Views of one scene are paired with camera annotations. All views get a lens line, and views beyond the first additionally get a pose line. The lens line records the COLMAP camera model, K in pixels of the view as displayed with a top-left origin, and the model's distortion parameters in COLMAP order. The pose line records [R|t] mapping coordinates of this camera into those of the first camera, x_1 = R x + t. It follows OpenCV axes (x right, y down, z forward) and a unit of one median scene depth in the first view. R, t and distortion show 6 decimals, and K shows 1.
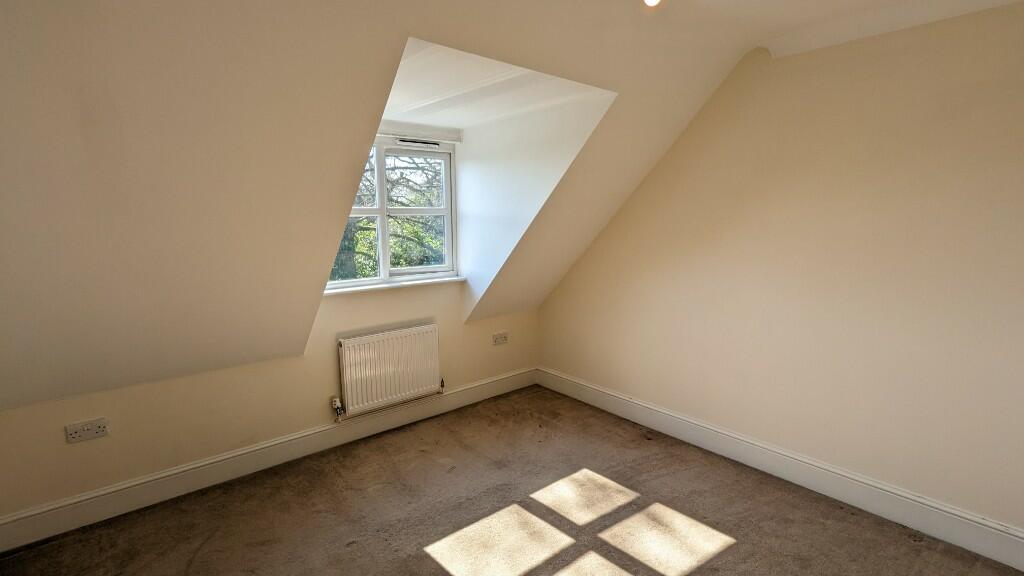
lens RADIAL K [[485.2, 0, 514.4], [0, 485.2, 289.2], [0, 0, 1]] dist [0.002705, -0.002944]
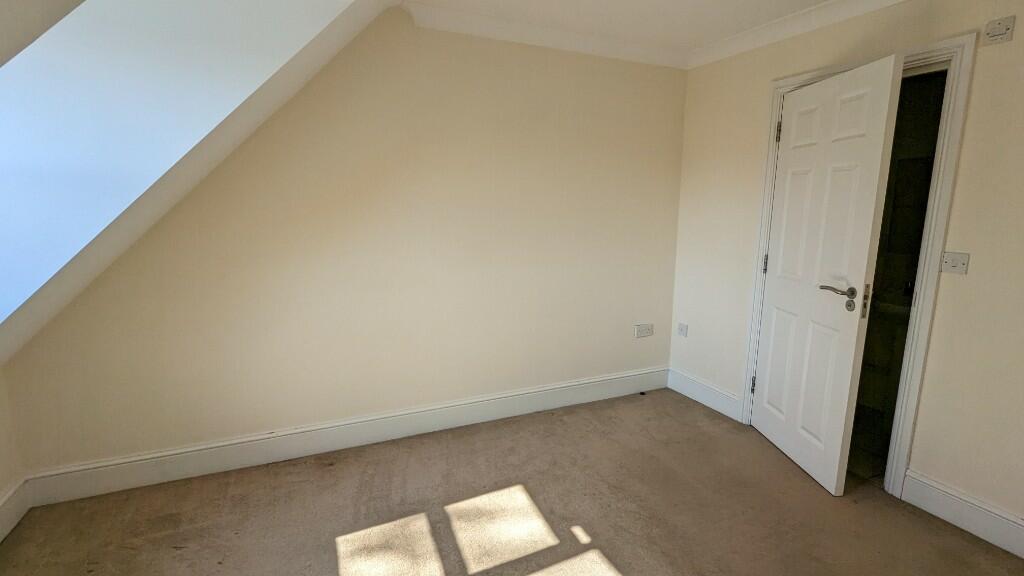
lens RADIAL K [[485.2, 0, 513.4], [0, 485.2, 286.0], [0, 0, 1]] dist [0.002705, -0.002944]
pose [[0.254279, -0.165820, 0.952809, -0.402105], [0.121100, 0.982897, 0.138738, -0.066443], [-0.959519, 0.080107, 0.270011, 0.505468]]
